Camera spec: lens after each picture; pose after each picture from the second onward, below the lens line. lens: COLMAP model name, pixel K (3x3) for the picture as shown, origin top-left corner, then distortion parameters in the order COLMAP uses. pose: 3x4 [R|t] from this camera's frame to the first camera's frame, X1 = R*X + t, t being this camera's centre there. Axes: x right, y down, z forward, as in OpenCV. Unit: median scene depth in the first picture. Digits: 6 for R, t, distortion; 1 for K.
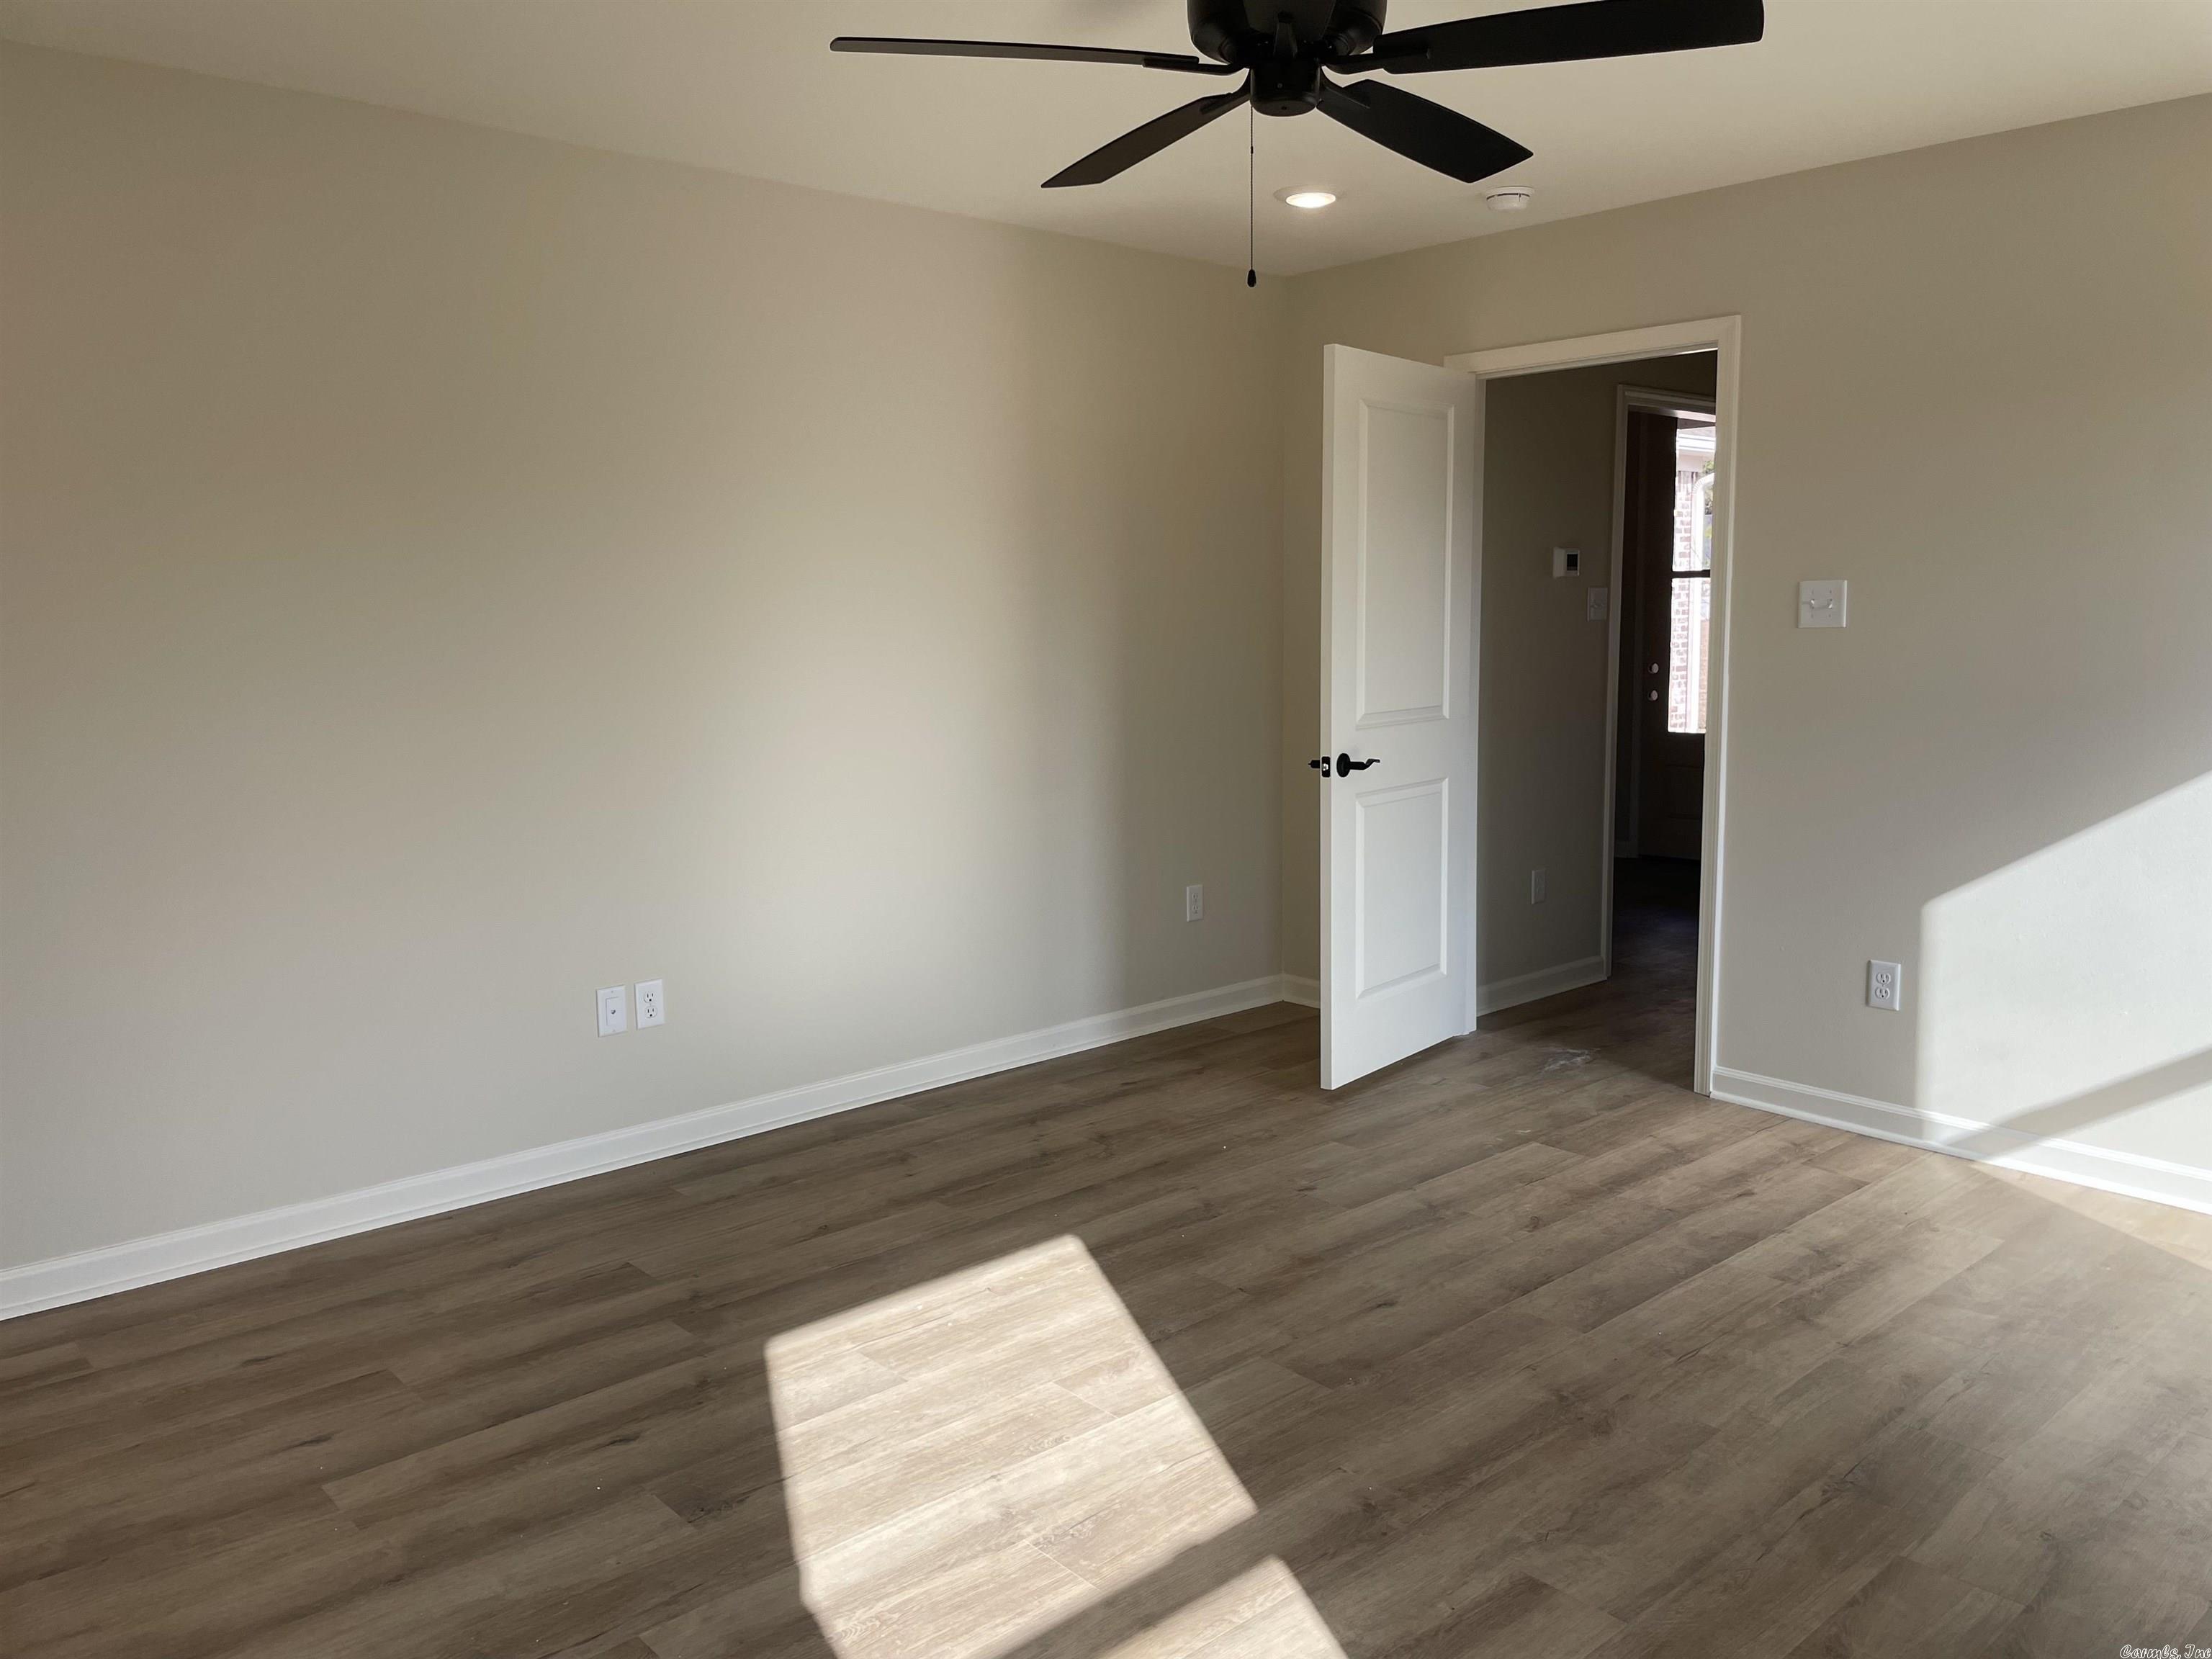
lens RADIAL K [[1668.7, 0, 1121.1], [0, 1668.7, 833.2], [0, 0, 1]] dist [0.090432, -0.118602]
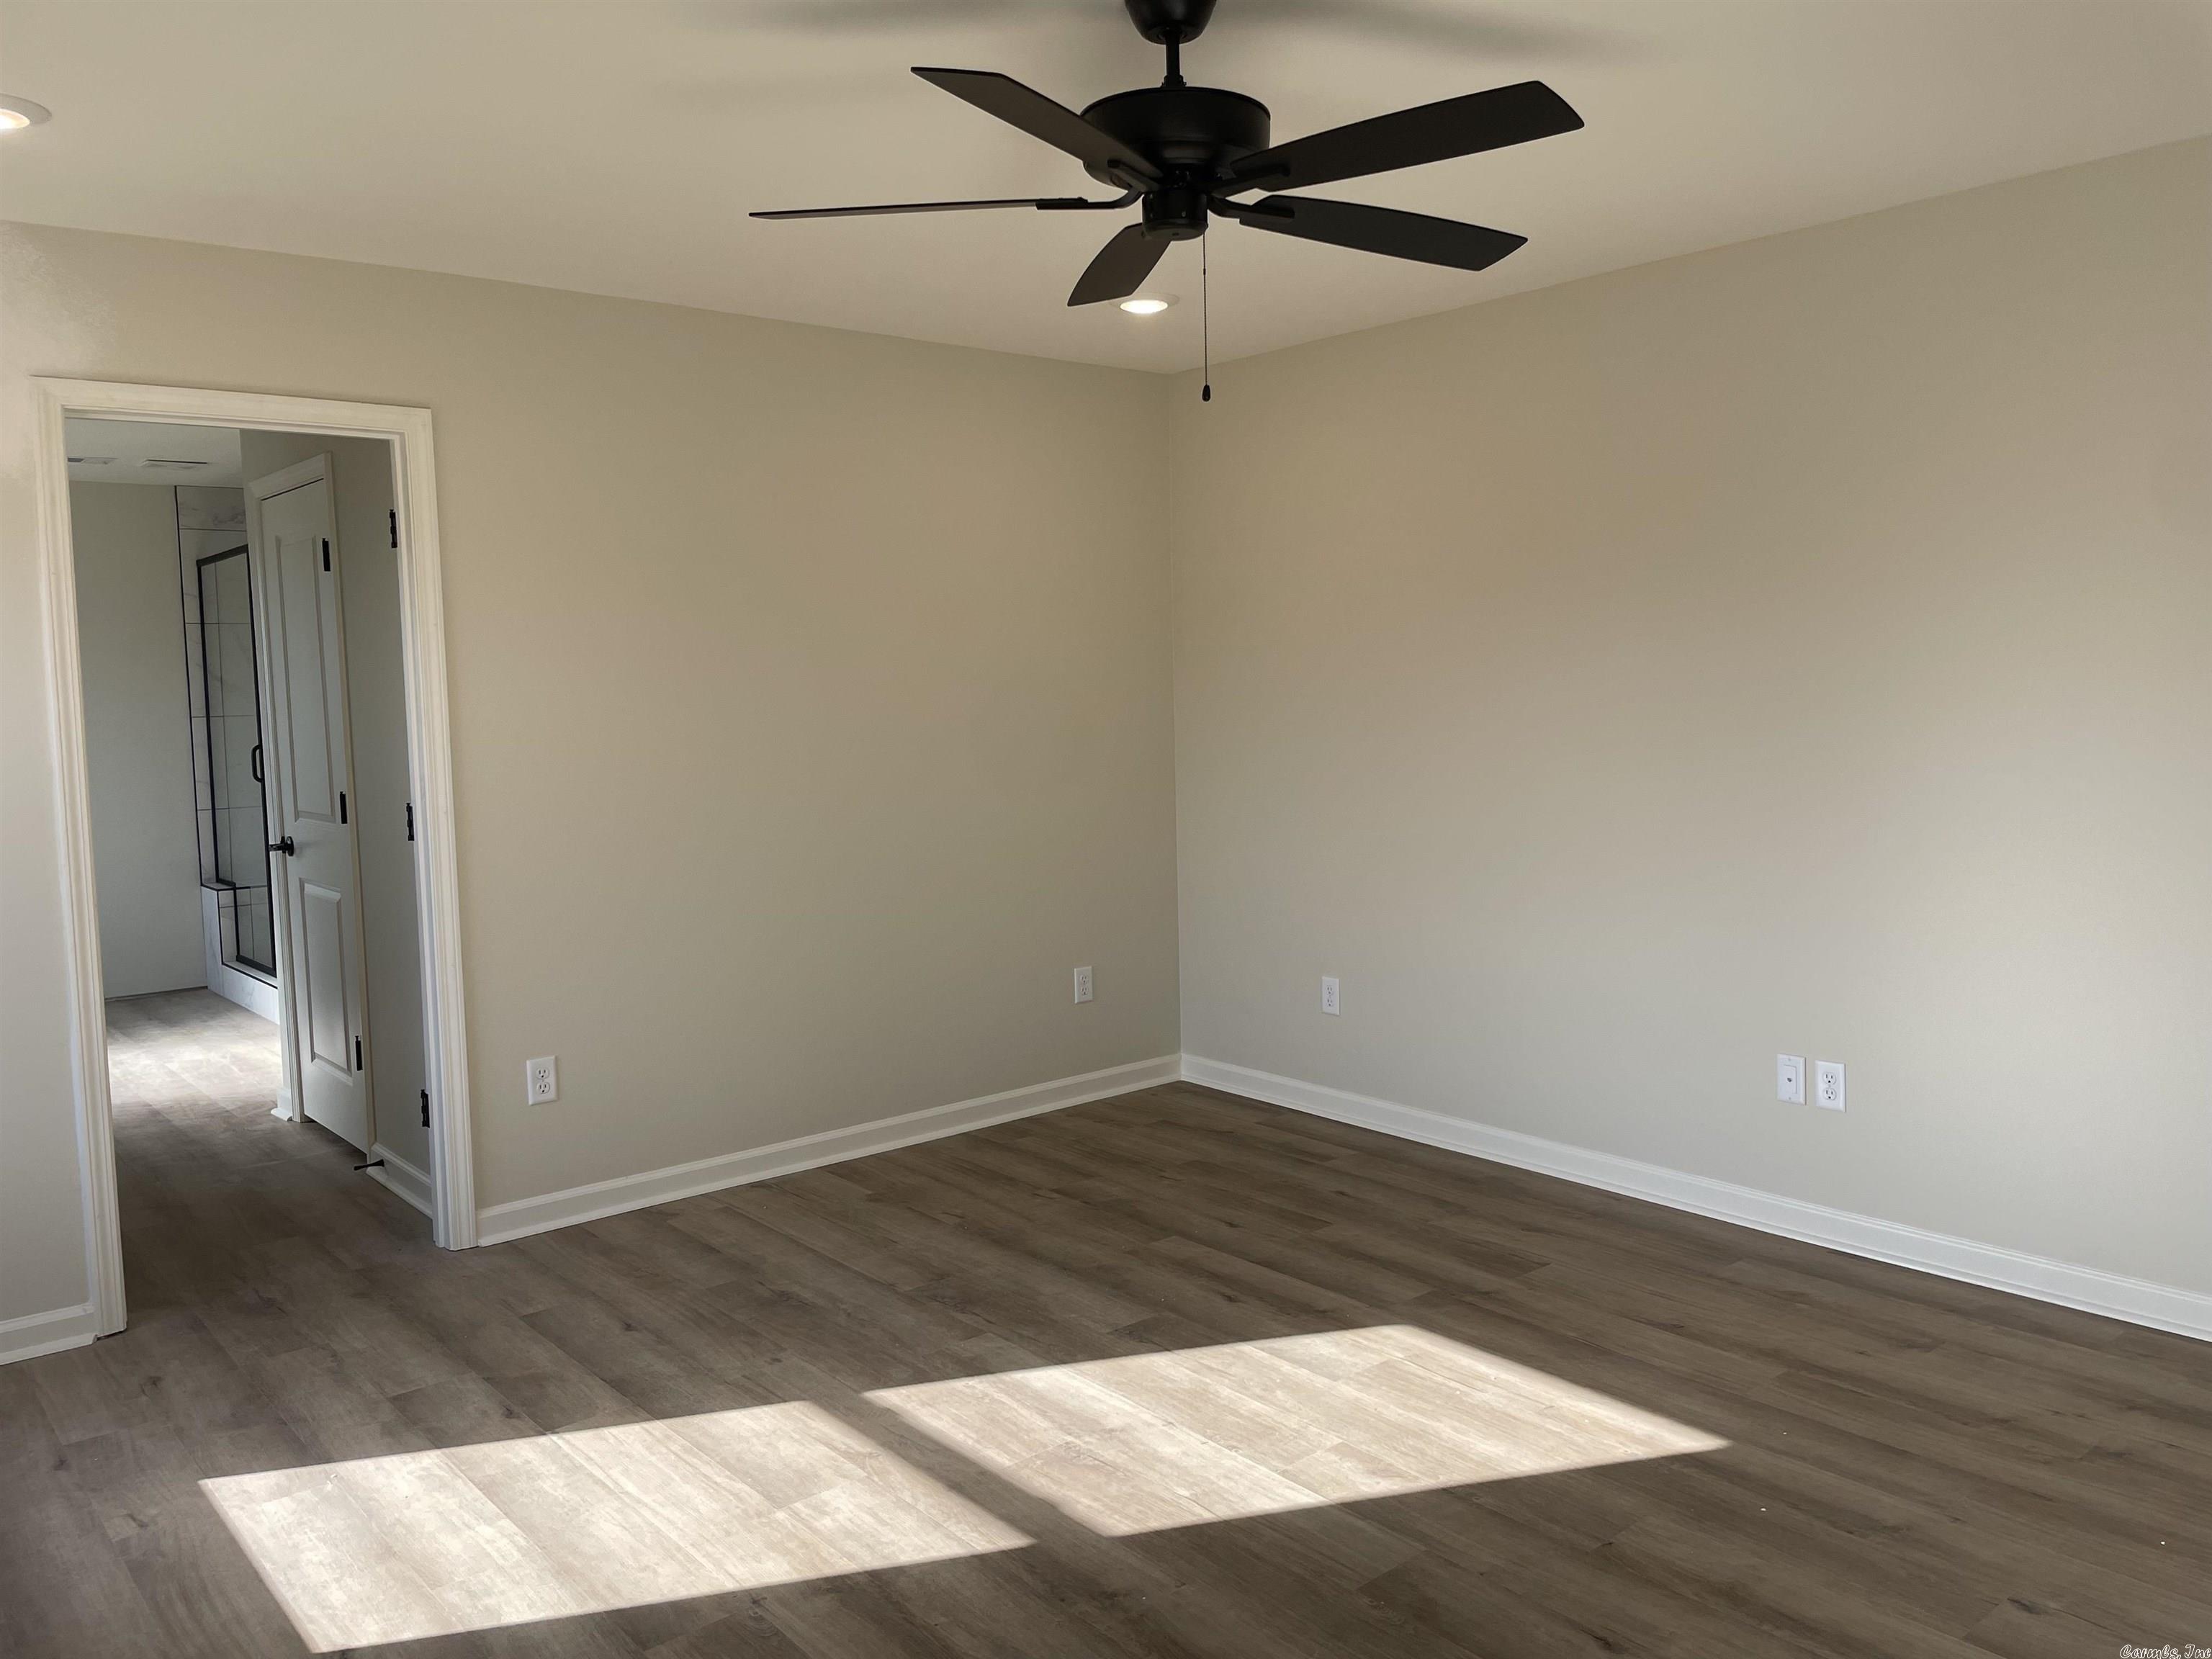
lens RADIAL K [[1668.7, 0, 1130.1], [0, 1668.7, 819.9], [0, 0, 1]] dist [0.090432, -0.118602]
pose [[-0.032392, 0.095076, -0.994943, 0.884249], [-0.112809, 0.988756, 0.098157, -0.127996], [0.993089, 0.115418, -0.021302, 0.781091]]
